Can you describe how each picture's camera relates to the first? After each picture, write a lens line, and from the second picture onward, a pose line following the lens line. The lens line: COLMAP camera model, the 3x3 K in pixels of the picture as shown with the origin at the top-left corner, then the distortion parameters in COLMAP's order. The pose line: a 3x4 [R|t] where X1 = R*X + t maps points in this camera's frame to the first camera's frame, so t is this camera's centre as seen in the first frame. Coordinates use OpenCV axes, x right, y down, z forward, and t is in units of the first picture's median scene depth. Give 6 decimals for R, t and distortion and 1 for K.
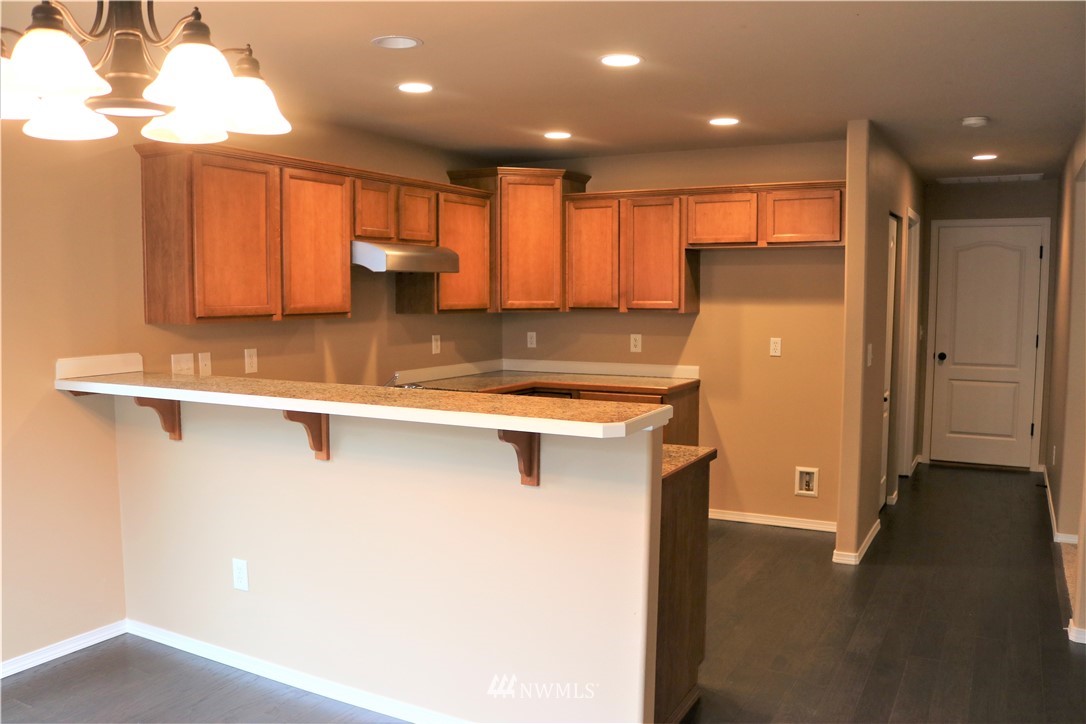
lens RADIAL K [[904.9, 0, 543.0], [0, 904.9, 362.0], [0, 0, 1]] dist [-0.164900, 0.130306]
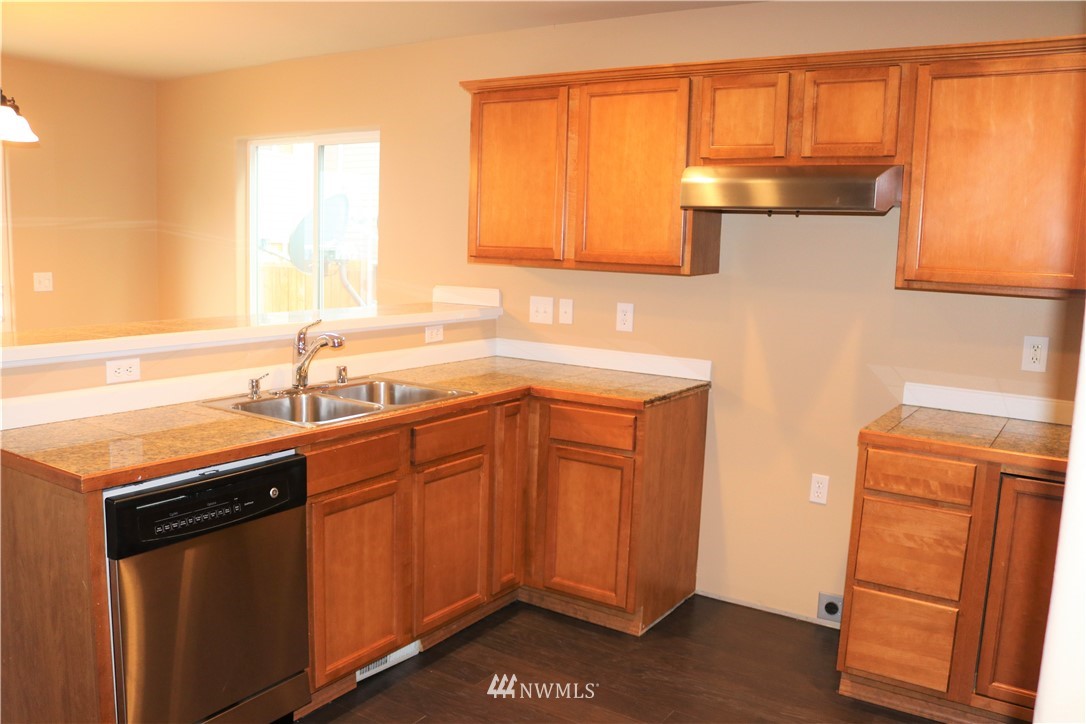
lens RADIAL K [[904.9, 0, 543.0], [0, 904.9, 362.0], [0, 0, 1]] dist [-0.164900, 0.130306]
pose [[-0.090413, 0.127875, -0.987661, 0.434327], [-0.109203, 0.984469, 0.137459, -0.055751], [0.989899, 0.120284, -0.075044, 0.795522]]
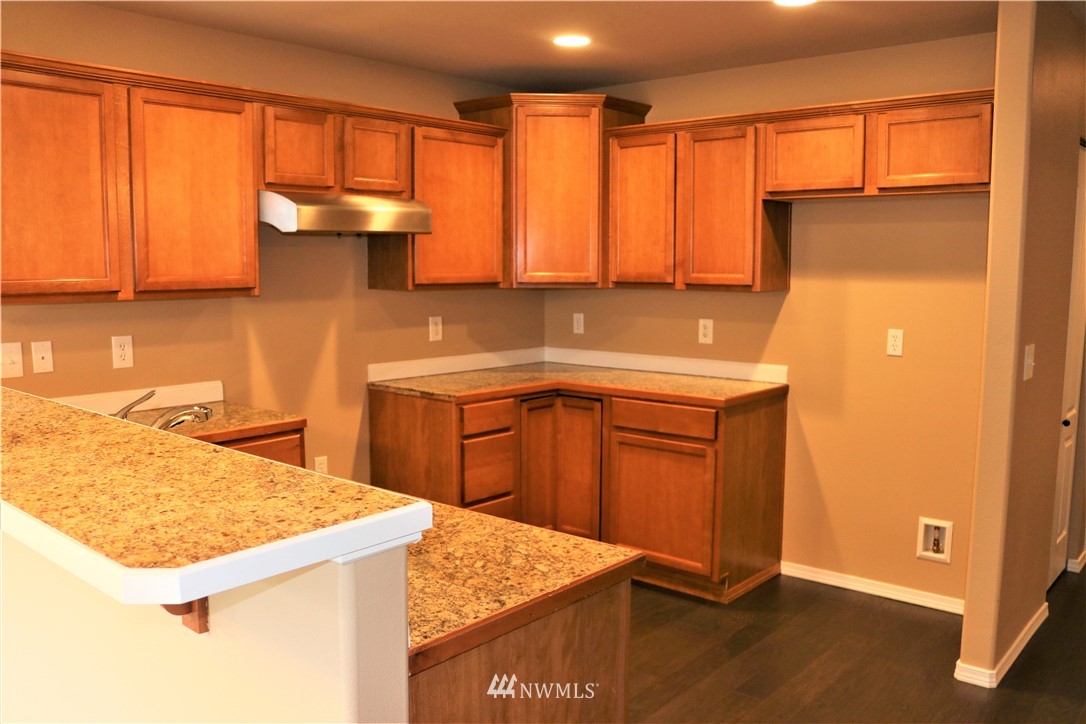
lens RADIAL K [[904.9, 0, 543.0], [0, 904.9, 362.0], [0, 0, 1]] dist [-0.164900, 0.130306]
pose [[0.975448, 0.025791, -0.218713, 0.146992], [-0.019011, 0.999273, 0.033047, -0.019237], [0.219406, -0.028077, 0.975229, 0.282106]]
